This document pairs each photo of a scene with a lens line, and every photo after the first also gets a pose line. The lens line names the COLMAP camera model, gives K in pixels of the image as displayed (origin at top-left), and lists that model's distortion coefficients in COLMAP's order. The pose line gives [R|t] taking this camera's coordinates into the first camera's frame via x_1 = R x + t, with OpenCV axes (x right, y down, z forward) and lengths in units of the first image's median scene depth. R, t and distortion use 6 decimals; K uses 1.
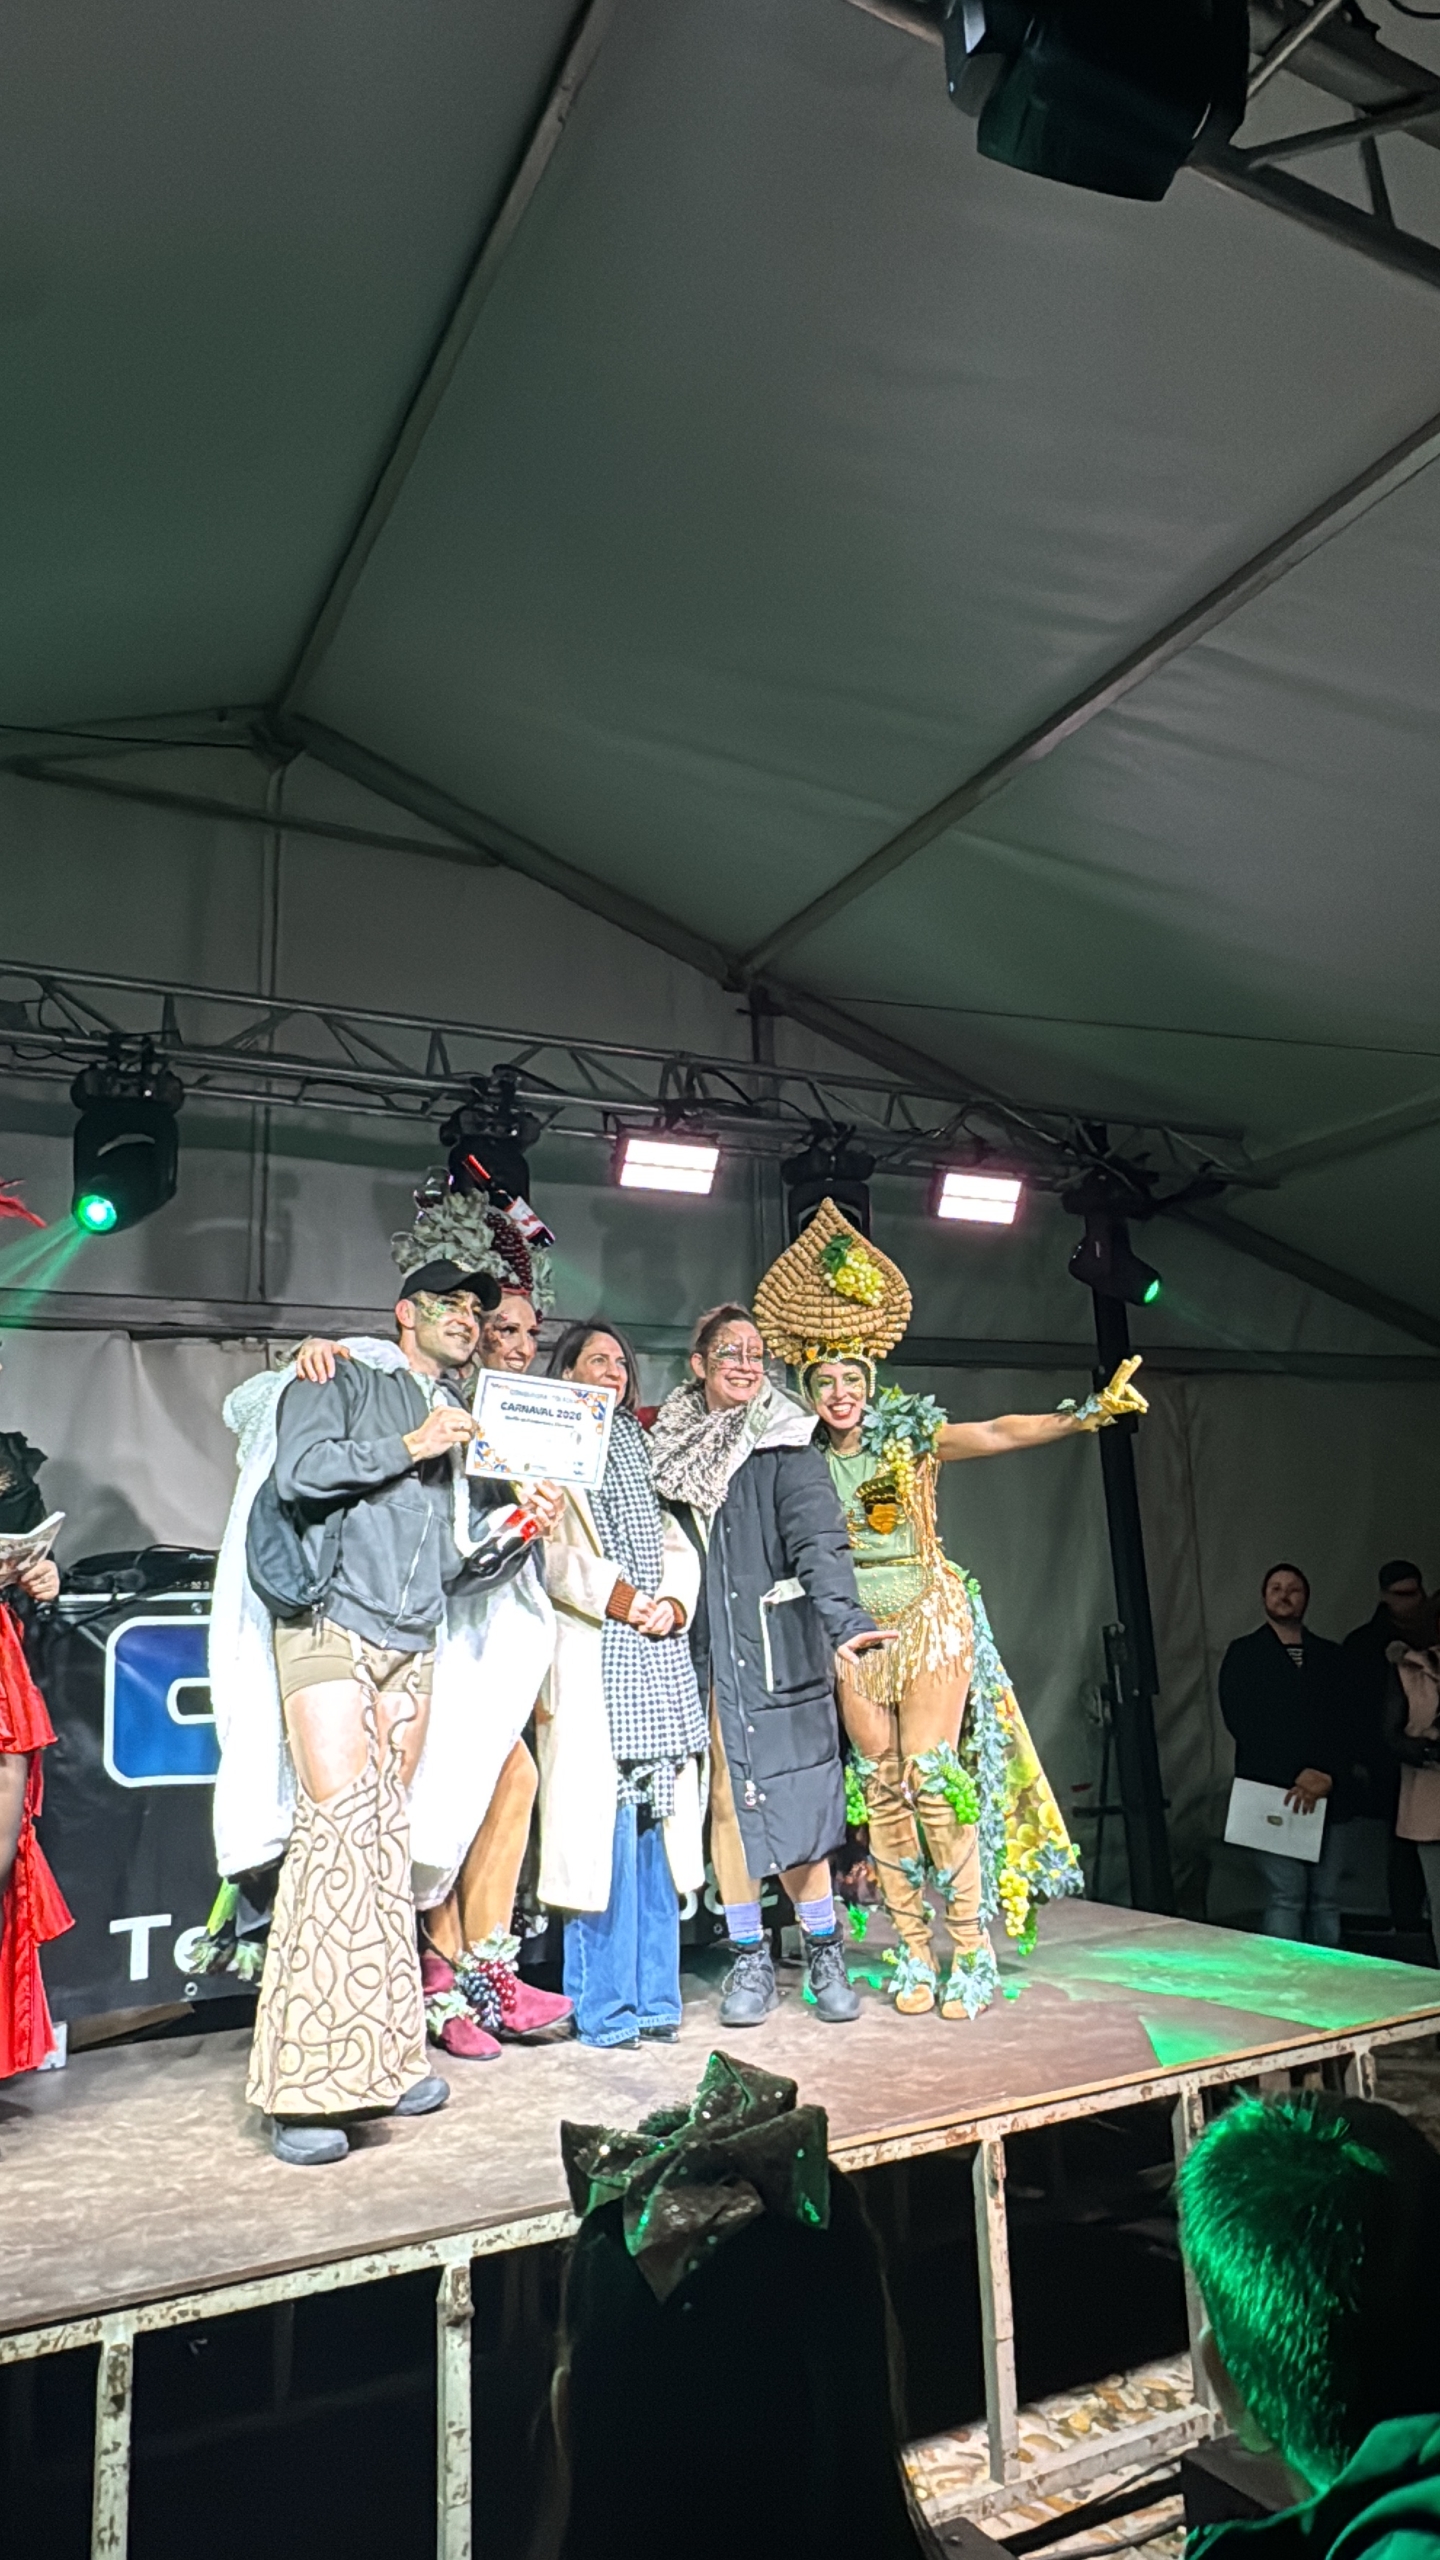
lens RADIAL K [[1640.3, 0, 729.4], [0, 1640.3, 1288.2], [0, 0, 1]] dist [-0.004032, 0.001384]
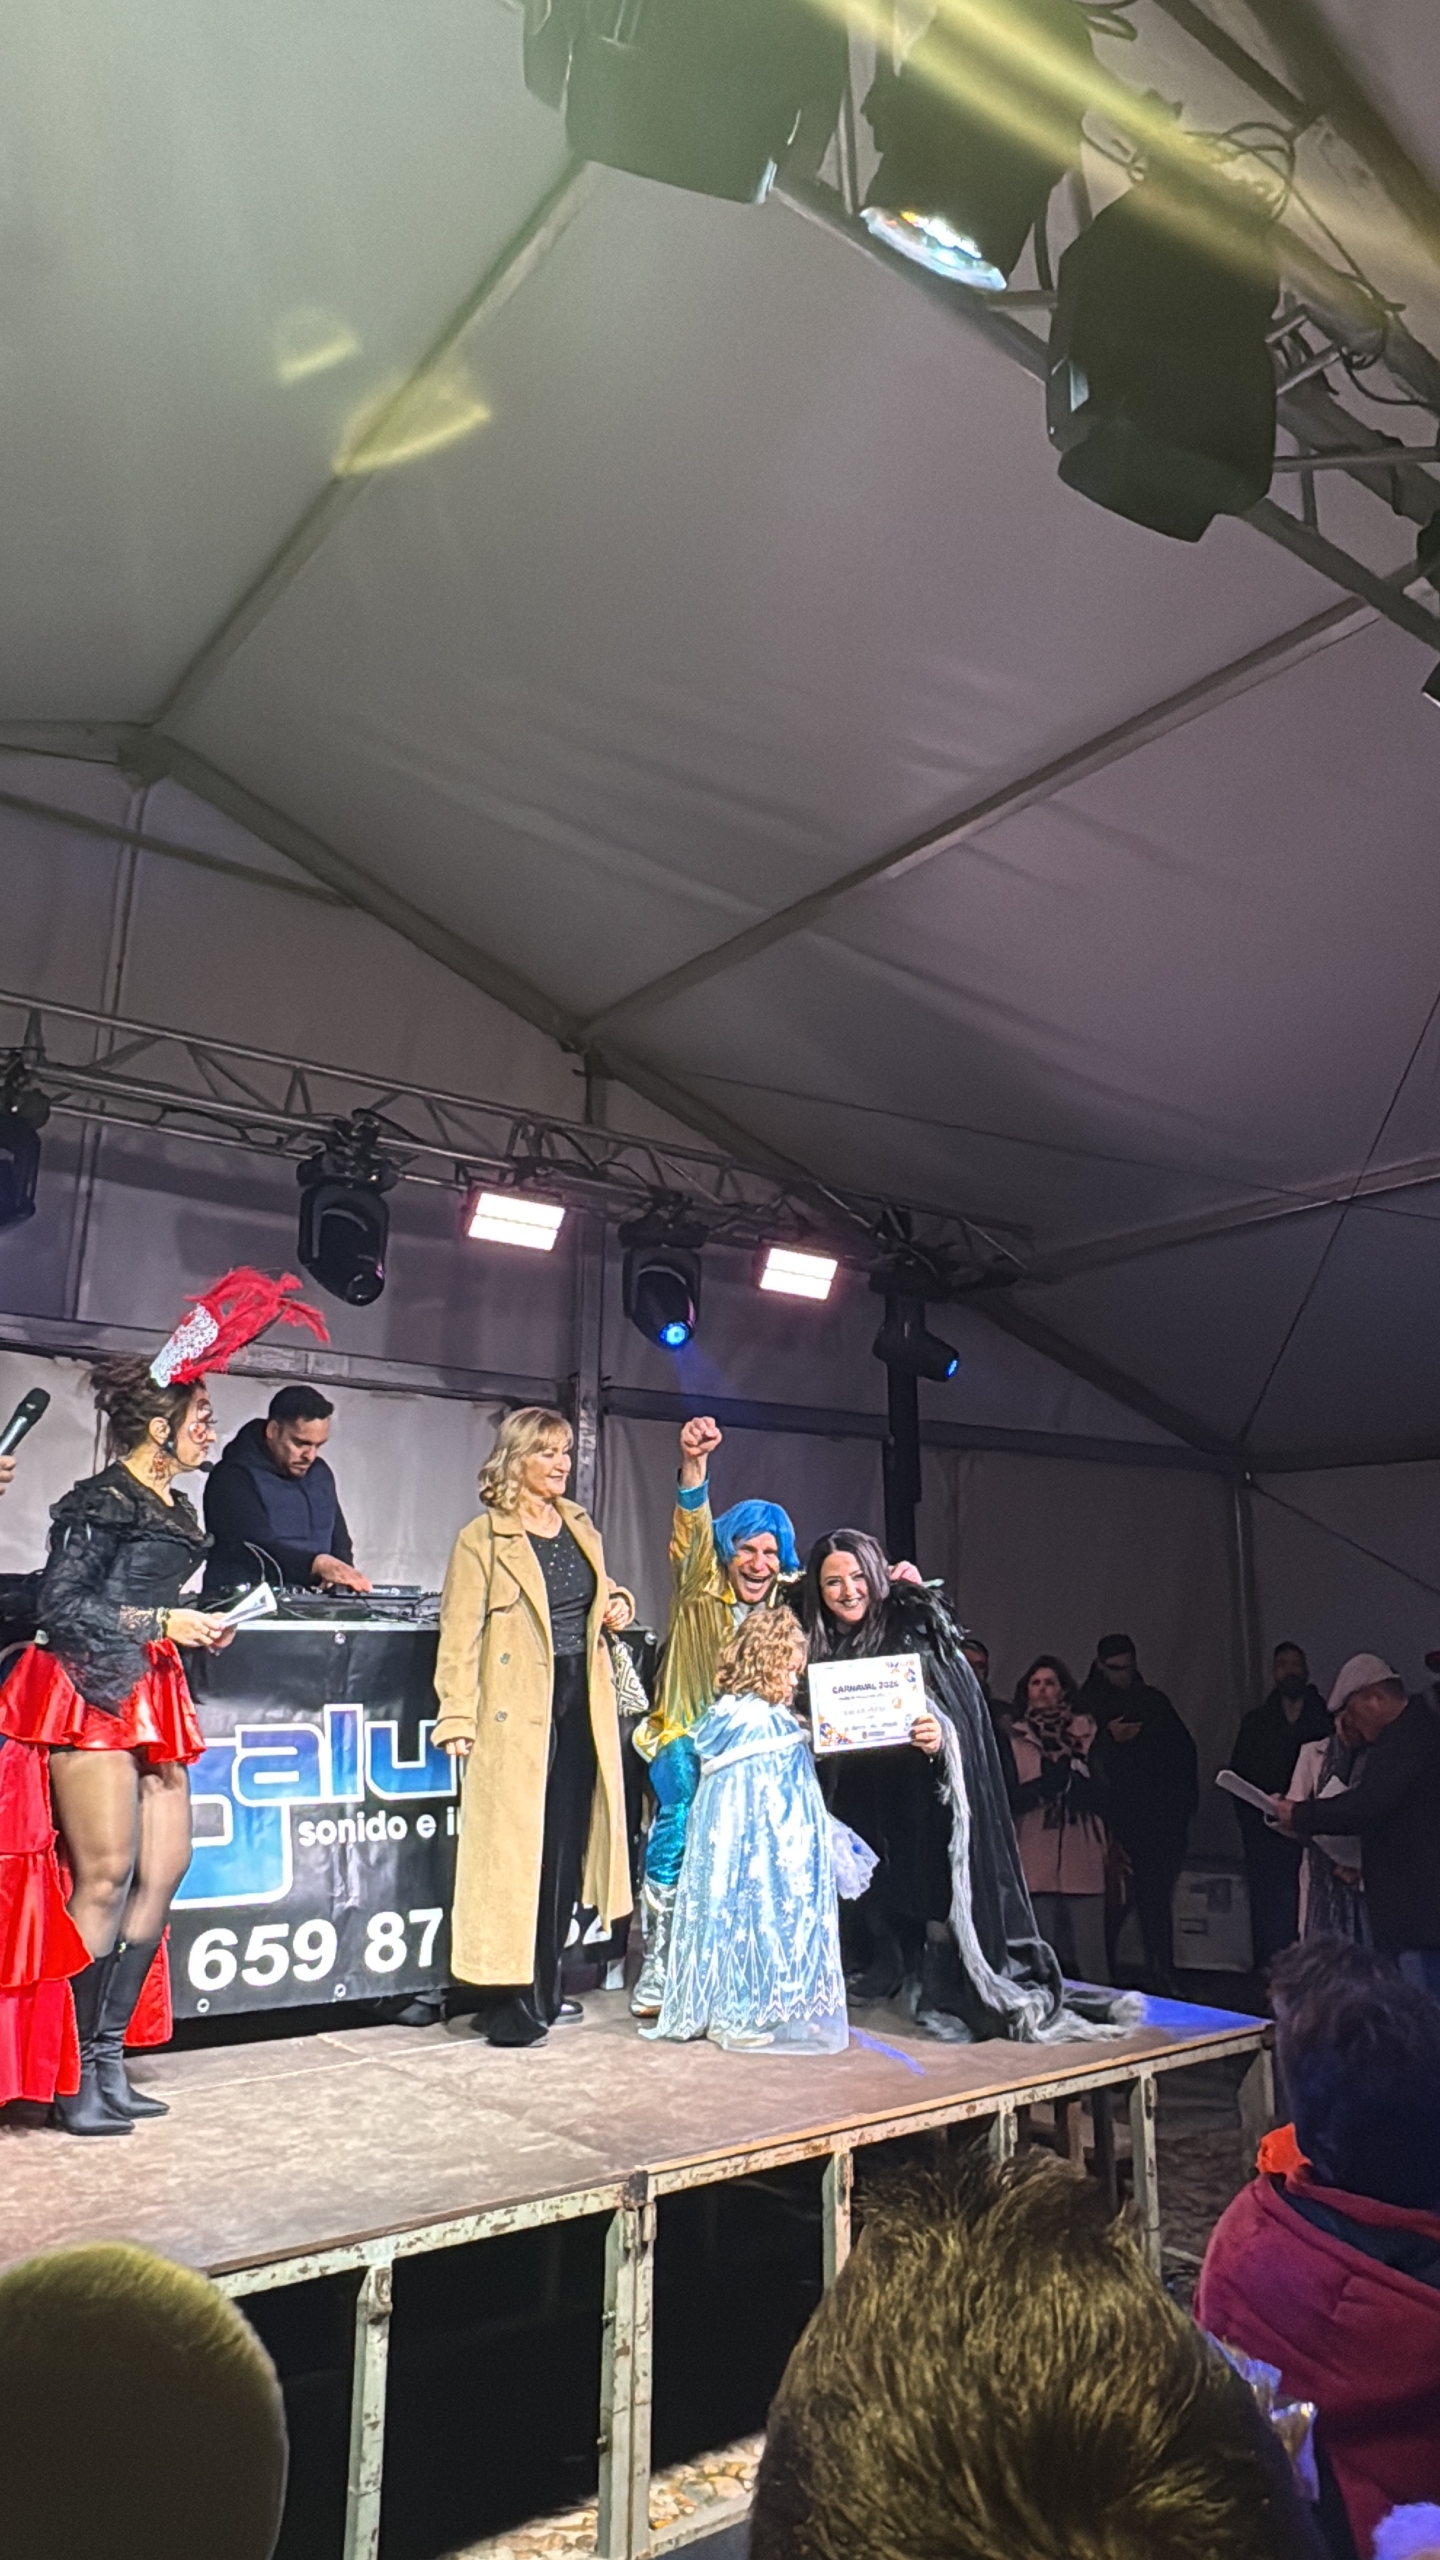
lens RADIAL K [[1640.3, 0, 729.4], [0, 1640.3, 1288.2], [0, 0, 1]] dist [-0.004032, 0.001384]
pose [[0.984232, 0.078495, 0.158510, -0.126199], [-0.074436, 0.996731, -0.031397, -0.018779], [-0.160456, 0.019103, 0.986858, -0.082358]]
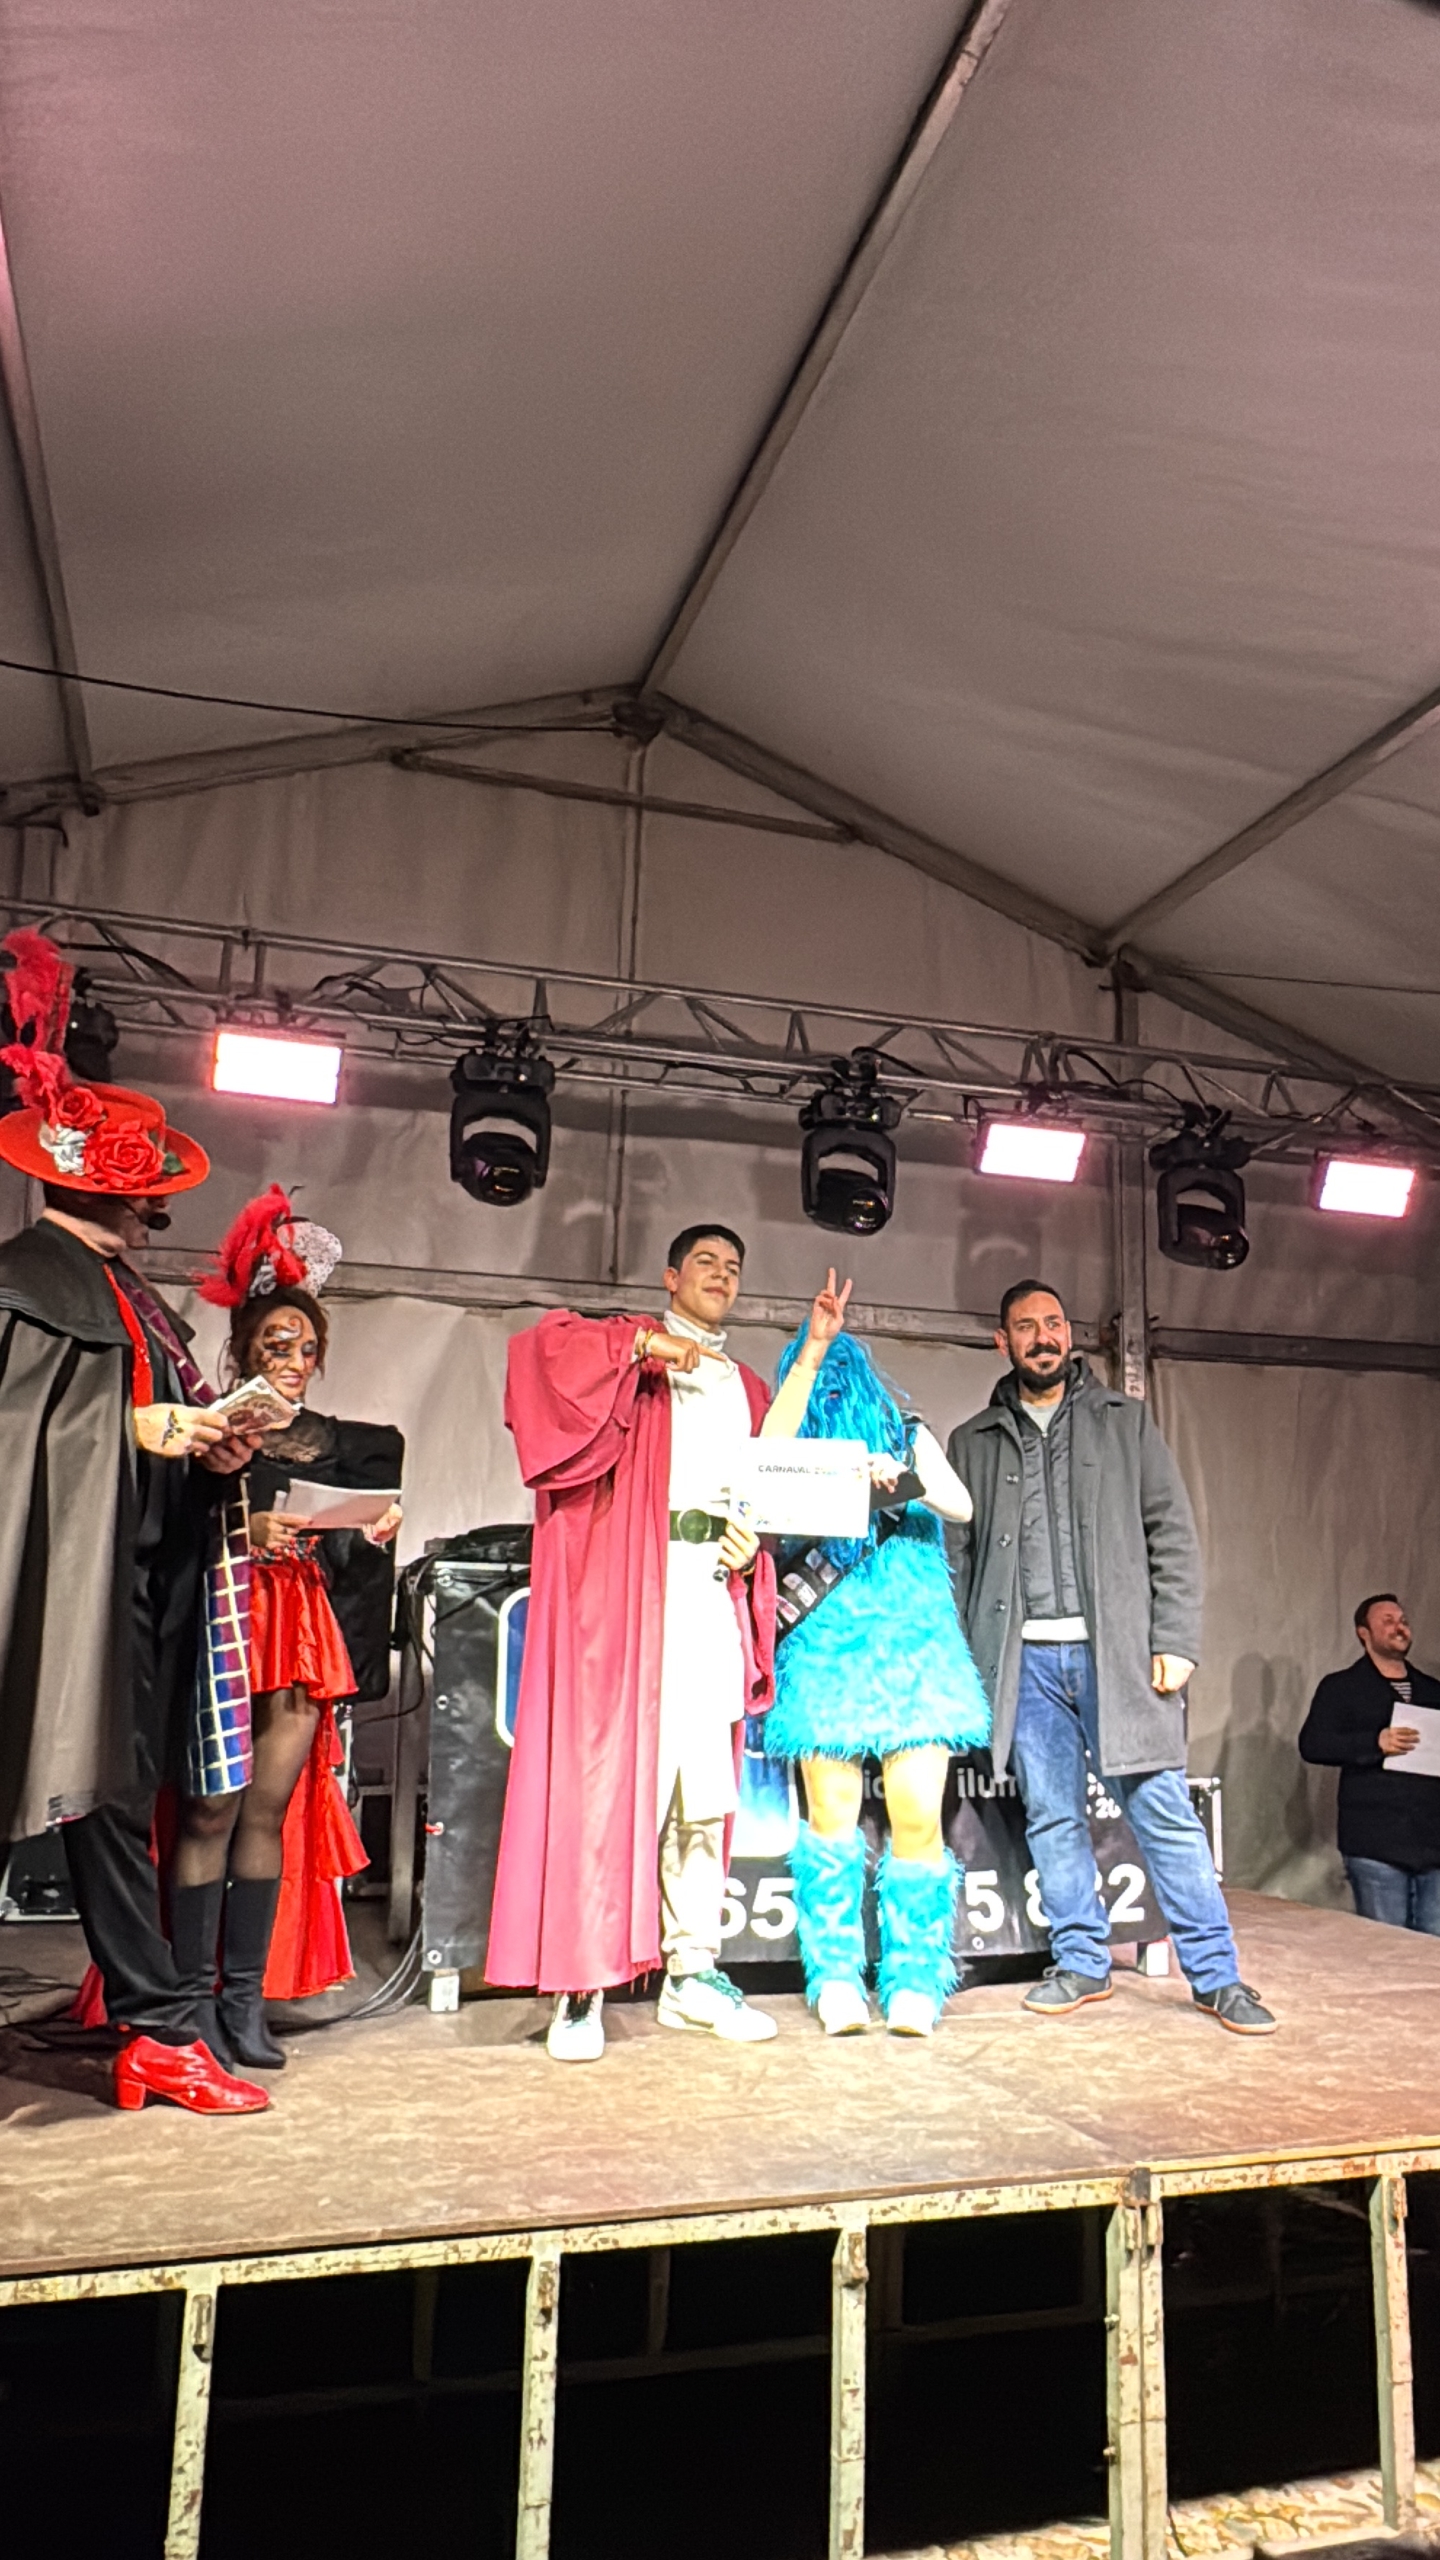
lens RADIAL K [[1724.9, 0, 730.9], [0, 1724.9, 1289.1], [0, 0, 1]] dist [-0.004418, 0.003042]
pose [[0.982812, 0.022822, -0.183195, -0.044694], [-0.020927, 0.999706, 0.012270, -0.004697], [0.183421, -0.008225, 0.983000, -0.056954]]
